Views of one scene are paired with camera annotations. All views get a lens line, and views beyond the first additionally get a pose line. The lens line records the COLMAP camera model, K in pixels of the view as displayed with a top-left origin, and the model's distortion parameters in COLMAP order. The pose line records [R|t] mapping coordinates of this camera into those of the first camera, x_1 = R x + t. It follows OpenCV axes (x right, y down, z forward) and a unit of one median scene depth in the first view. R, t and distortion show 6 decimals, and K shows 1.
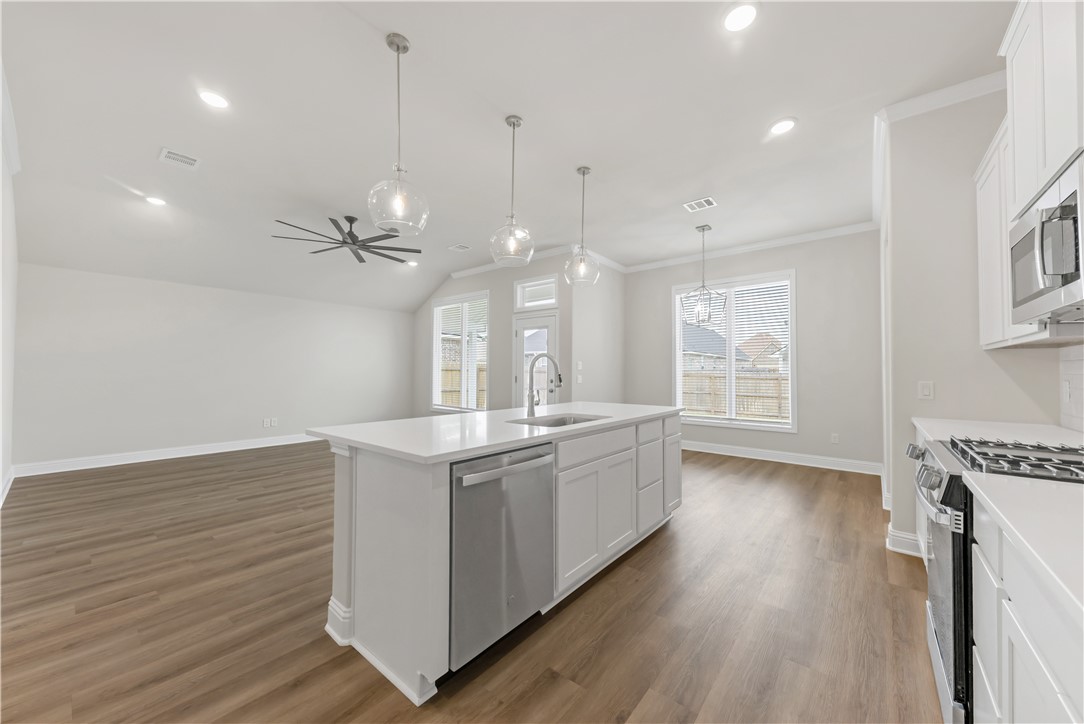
lens RADIAL K [[397.0, 0, 543.5], [0, 397.0, 364.8], [0, 0, 1]] dist [0.000926, 0.000049]
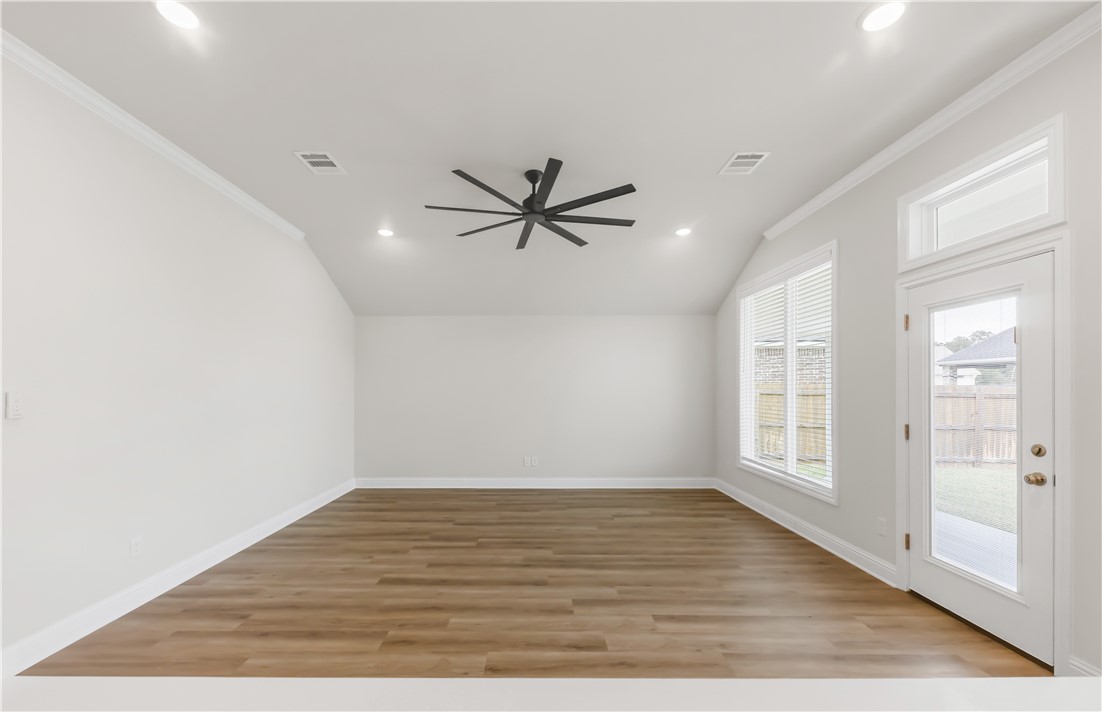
lens RADIAL K [[422.1, 0, 528.7], [0, 422.1, 387.1], [0, 0, 1]] dist [0.008005, -0.000298]
pose [[0.630347, -0.009111, -0.776260, 0.042582], [0.015529, 0.999879, 0.000875, -0.027132], [0.776158, -0.012606, 0.630412, 0.650567]]
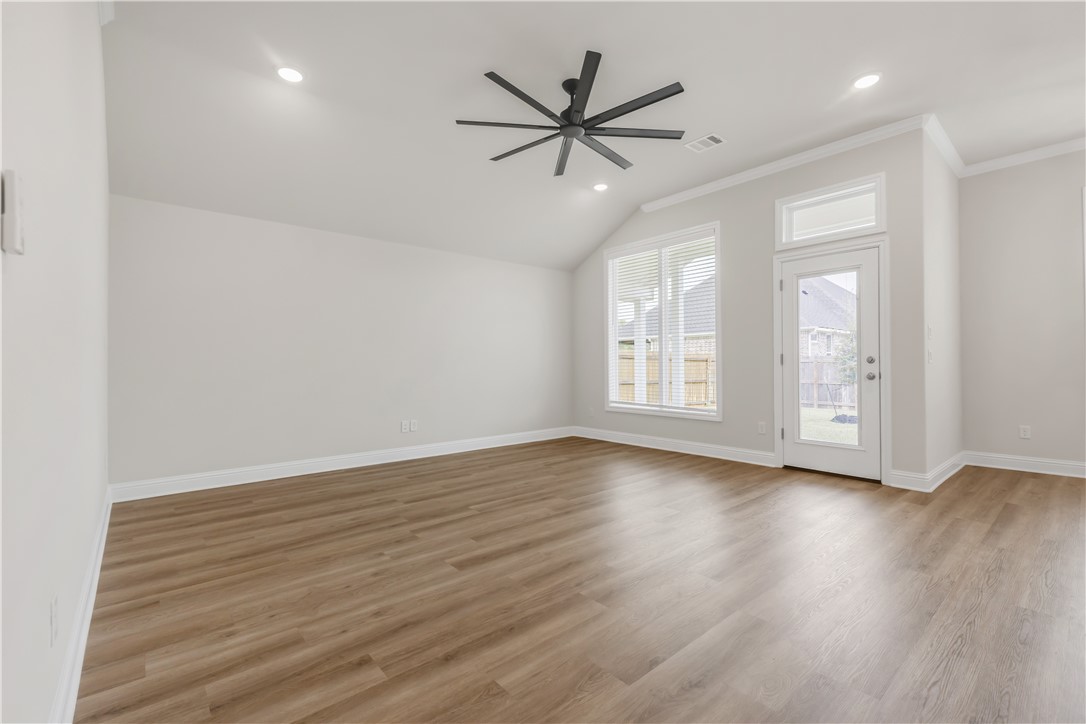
lens RADIAL K [[472.7, 0, 543.0], [0, 472.7, 362.0], [0, 0, 1]] dist [0.009781, -0.000470]
pose [[0.984949, -0.013548, -0.172312, -0.483337], [0.015106, 0.999856, 0.007737, 0.045737], [0.172182, -0.010223, 0.985012, 0.340578]]
